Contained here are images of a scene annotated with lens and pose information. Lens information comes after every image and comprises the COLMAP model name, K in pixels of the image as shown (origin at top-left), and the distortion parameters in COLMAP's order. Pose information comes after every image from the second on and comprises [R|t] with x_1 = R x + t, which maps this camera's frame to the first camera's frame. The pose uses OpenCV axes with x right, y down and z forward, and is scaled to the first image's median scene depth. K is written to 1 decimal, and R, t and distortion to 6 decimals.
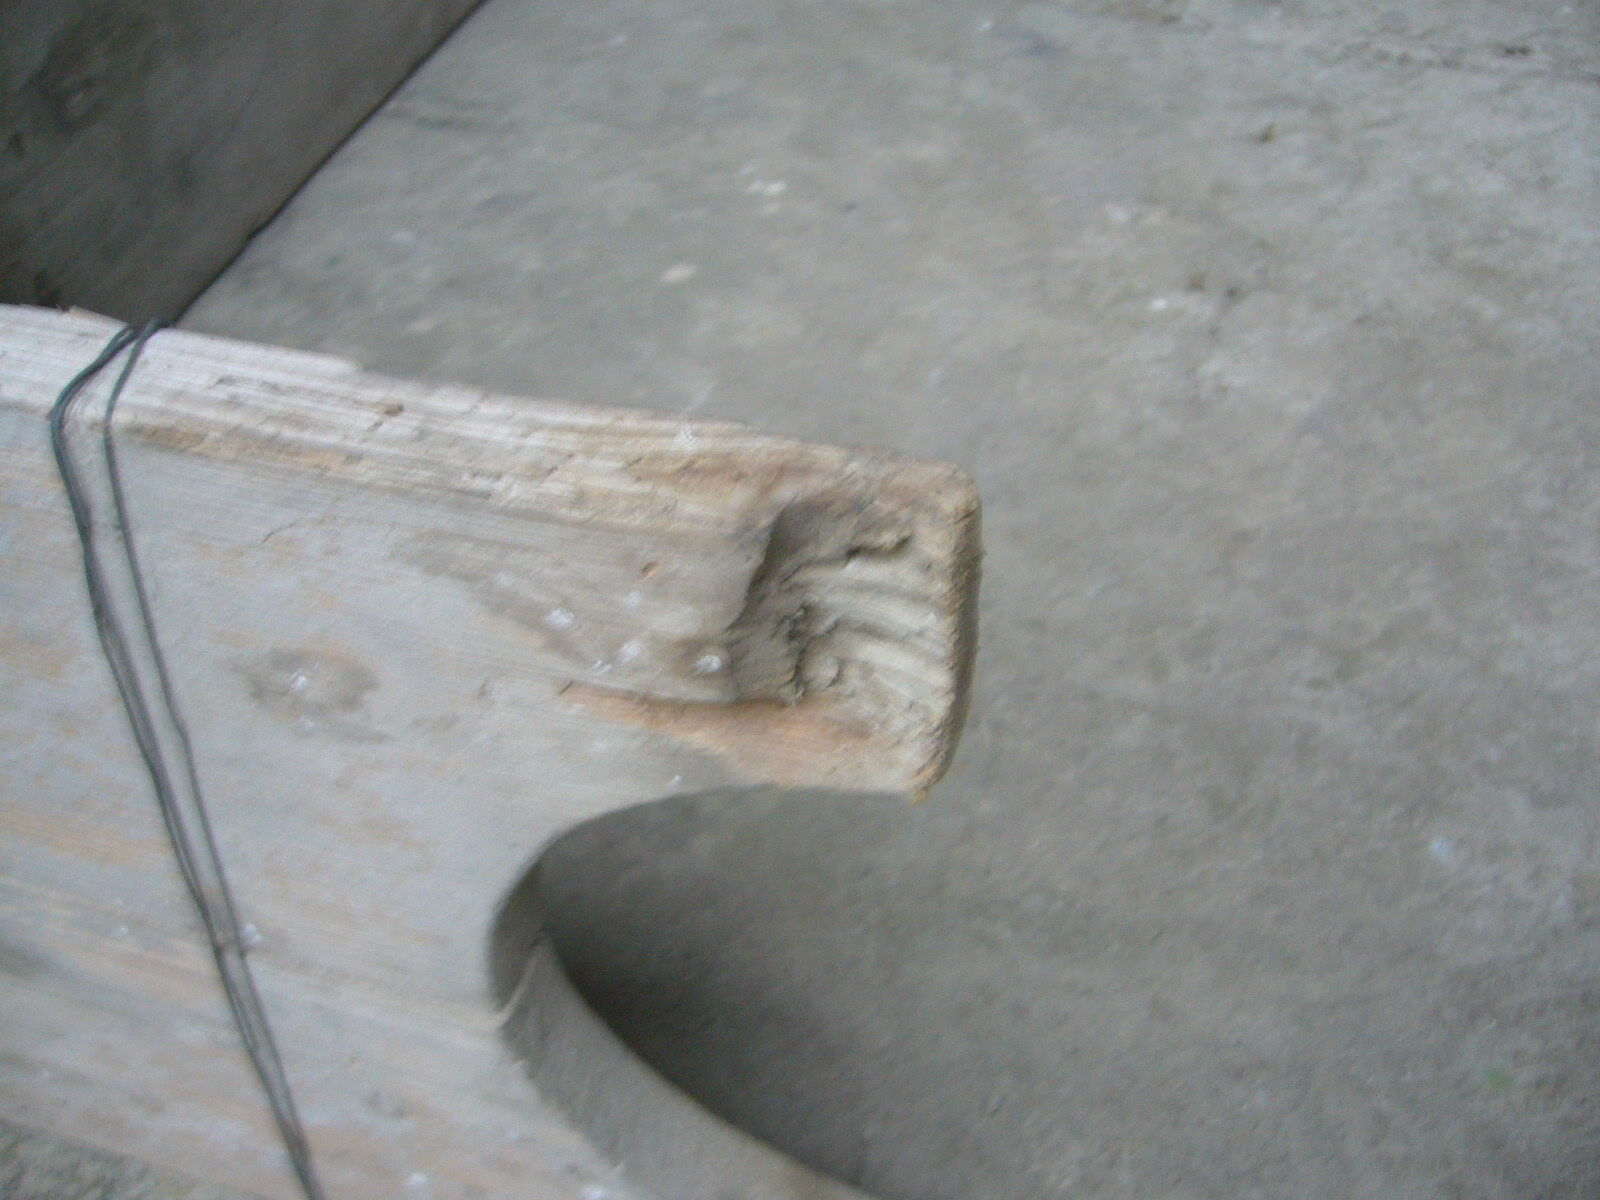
lens RADIAL K [[1685.8, 0, 809.3], [0, 1685.8, 591.8], [0, 0, 1]] dist [-0.066898, 0.000000]
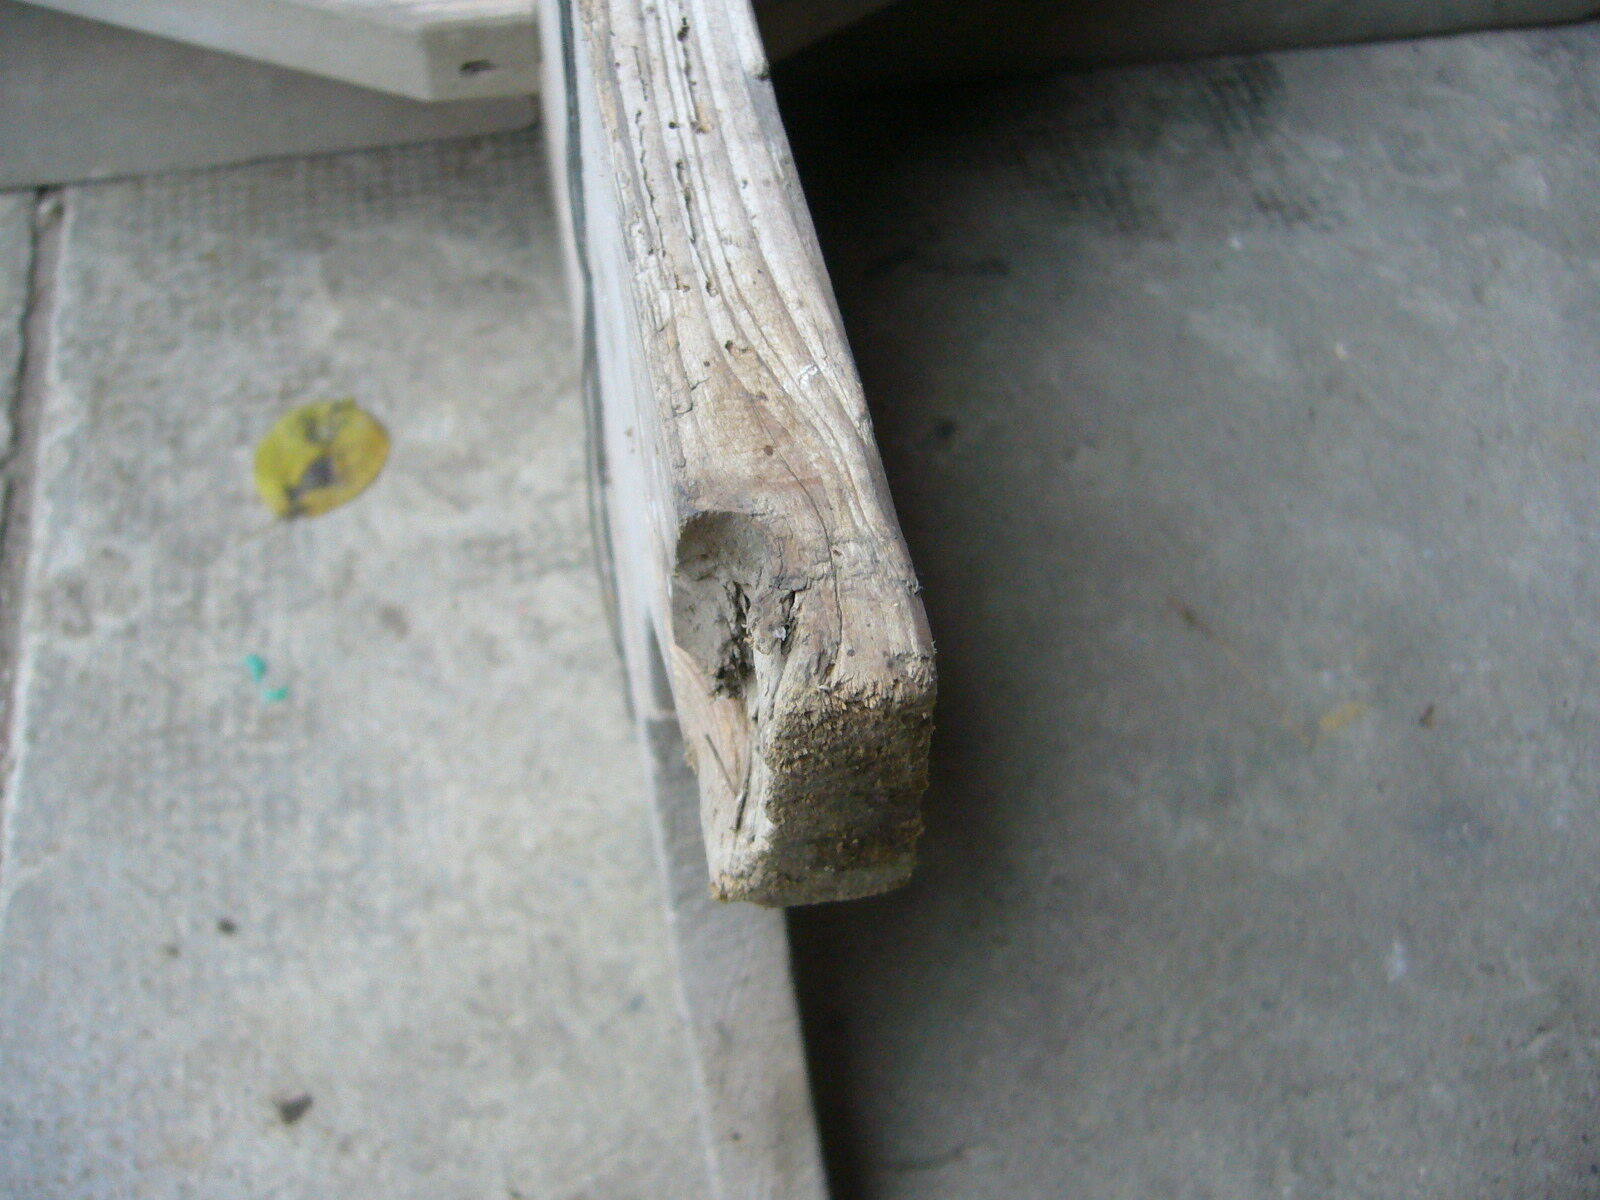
lens RADIAL K [[1685.8, 0, 791.8], [0, 1685.8, 587.3], [0, 0, 1]] dist [-0.066898, 0.000000]
pose [[0.449294, 0.748950, -0.487041, 0.135912], [-0.639351, 0.650329, 0.410248, -0.122557], [0.623992, 0.127068, 0.771031, 0.140627]]
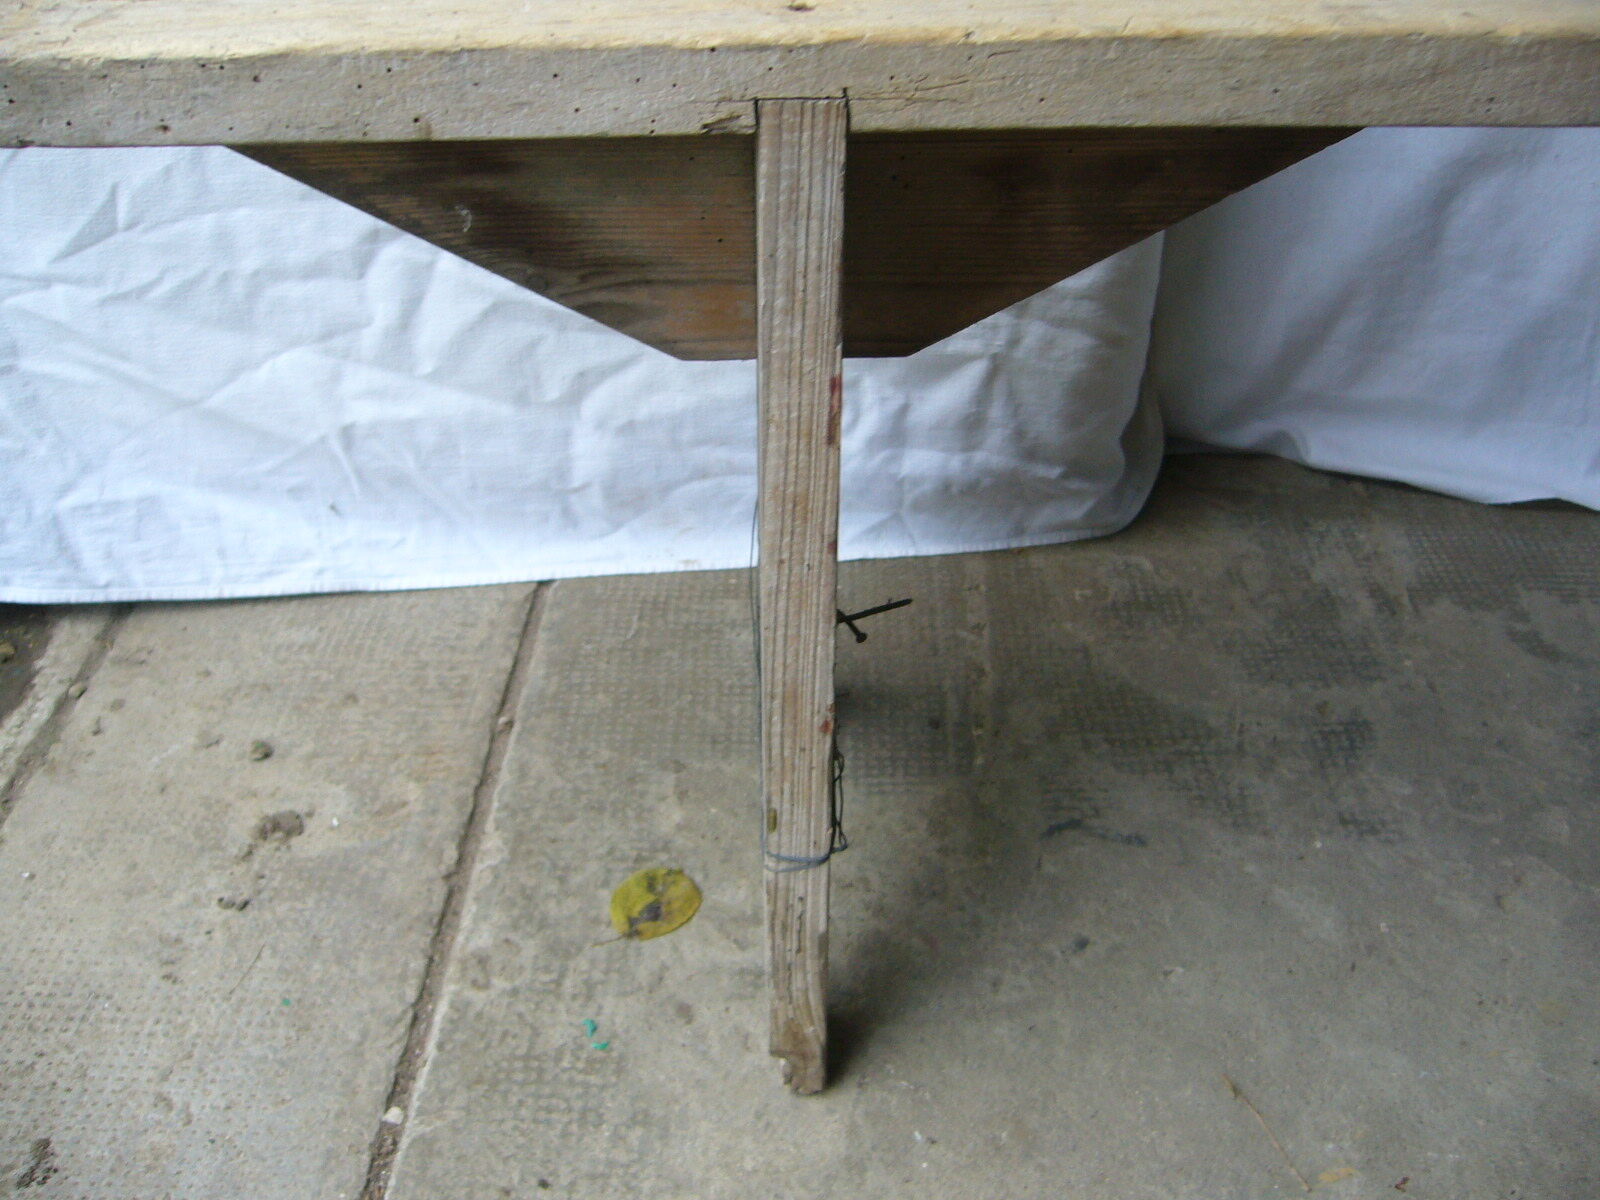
lens RADIAL K [[1685.8, 0, 800.6], [0, 1685.8, 594.9], [0, 0, 1]] dist [-0.066898, 0.000000]
pose [[0.250973, 0.566336, -0.785032, 0.431663], [-0.668836, 0.687721, 0.282308, -0.244126], [0.699765, 0.454206, 0.551386, -0.070707]]
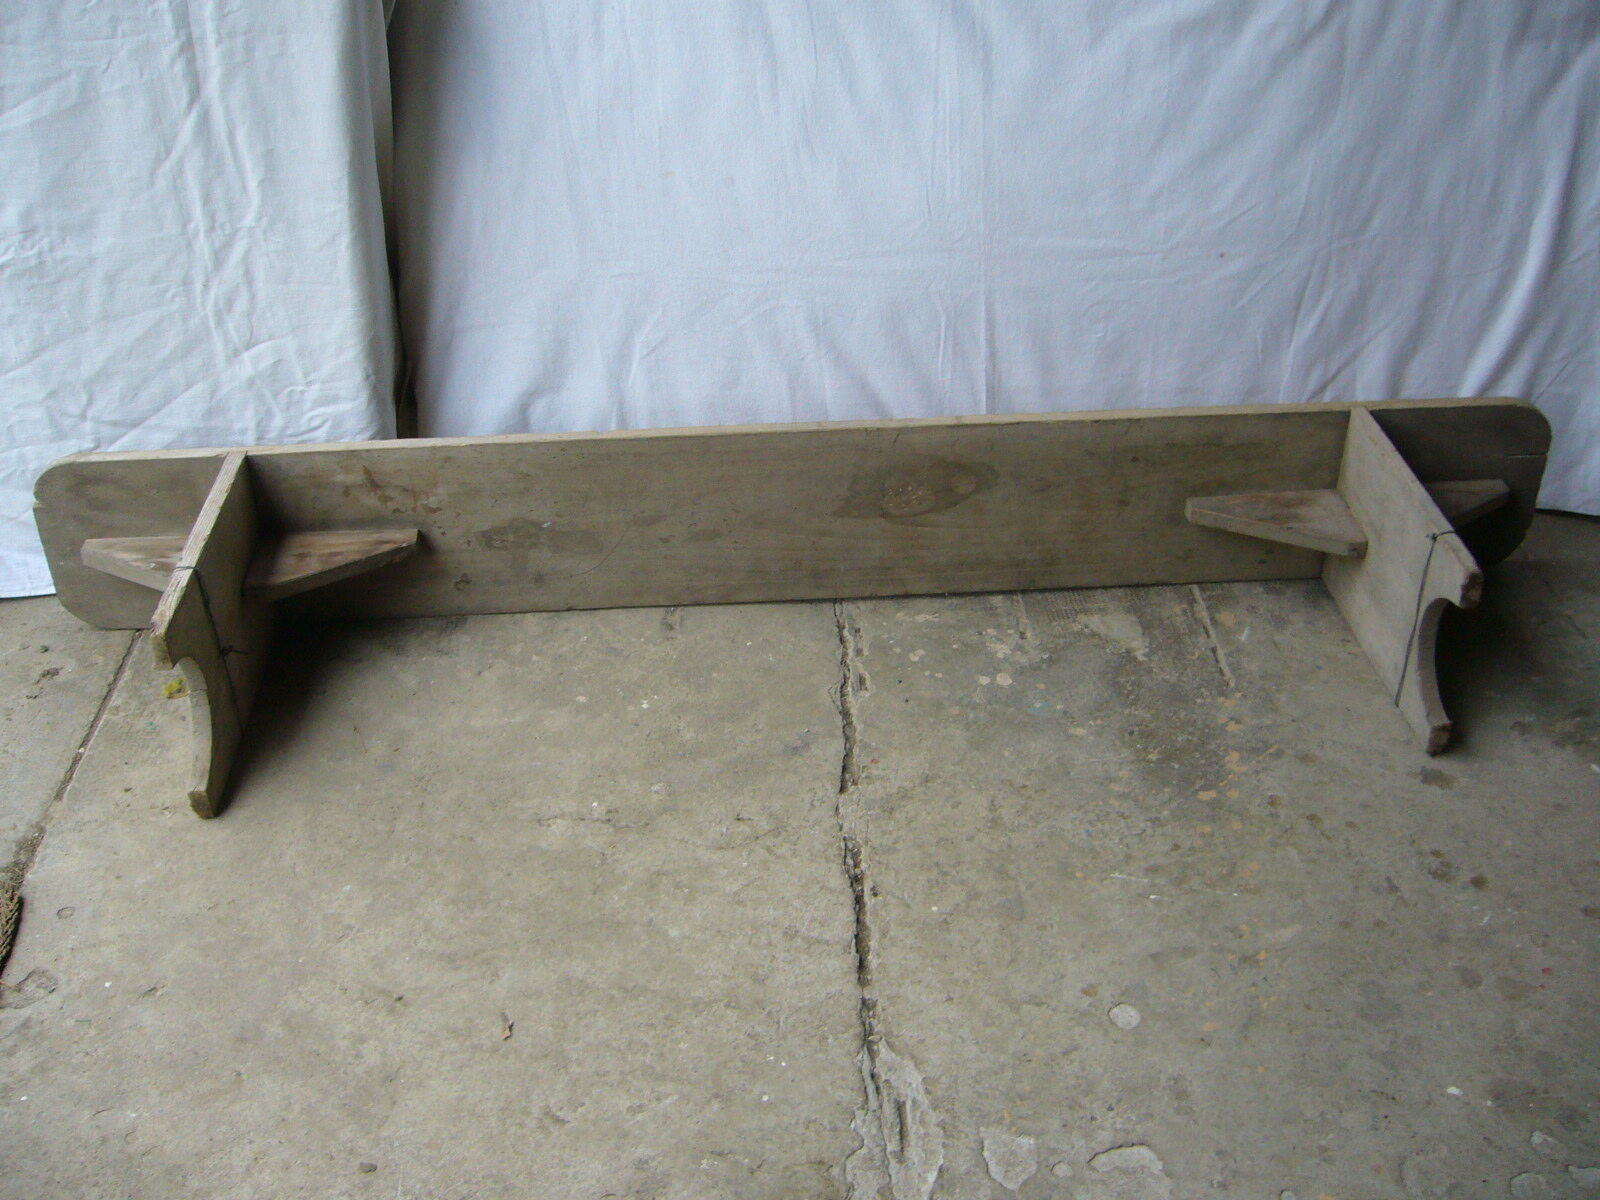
lens RADIAL K [[1685.8, 0, 799.3], [0, 1685.8, 591.3], [0, 0, 1]] dist [-0.066898, 0.000000]
pose [[0.323007, 0.529296, -0.784546, 2.498767], [-0.646510, 0.728811, 0.225519, -1.377015], [0.691152, 0.434373, 0.577607, -0.545897]]
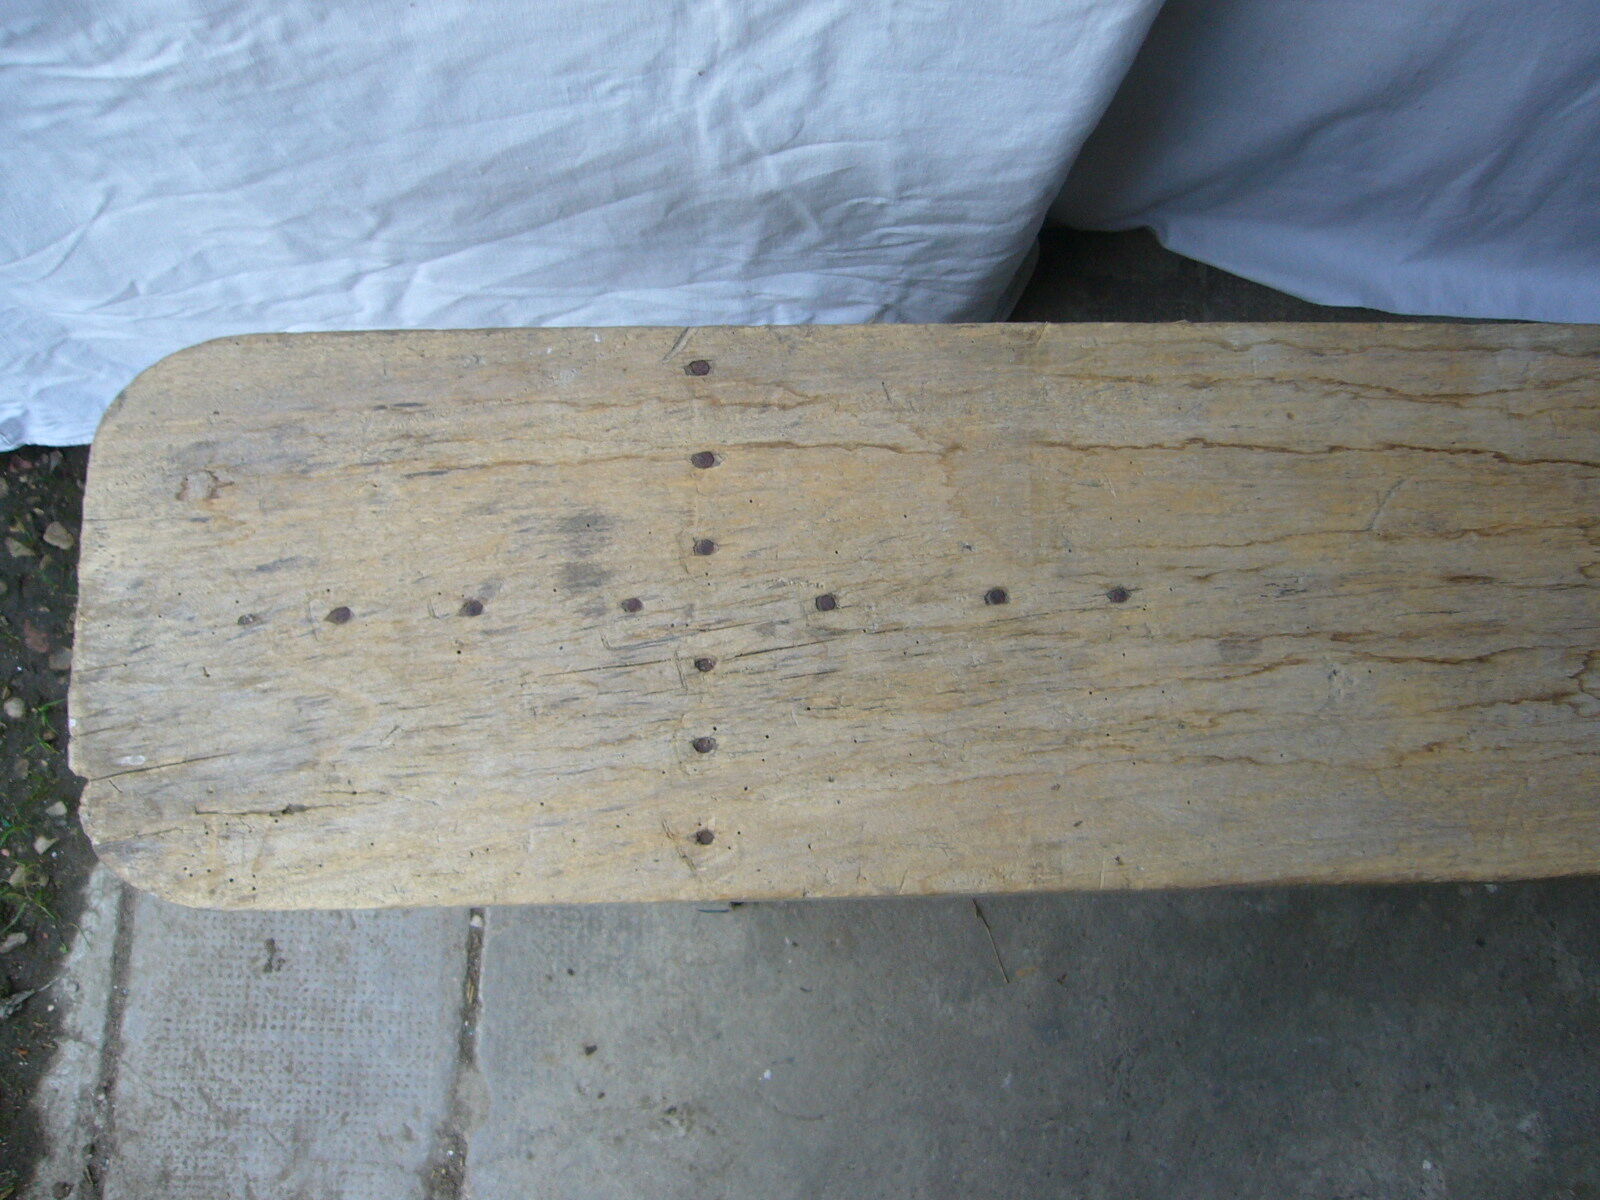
lens RADIAL K [[1685.8, 0, 803.1], [0, 1685.8, 574.3], [0, 0, 1]] dist [-0.066898, 0.000000]
pose [[0.247131, 0.951474, -0.183369, -0.196913], [-0.692279, 0.305779, 0.653643, -1.043949], [0.677994, -0.034593, 0.734253, -0.566733]]
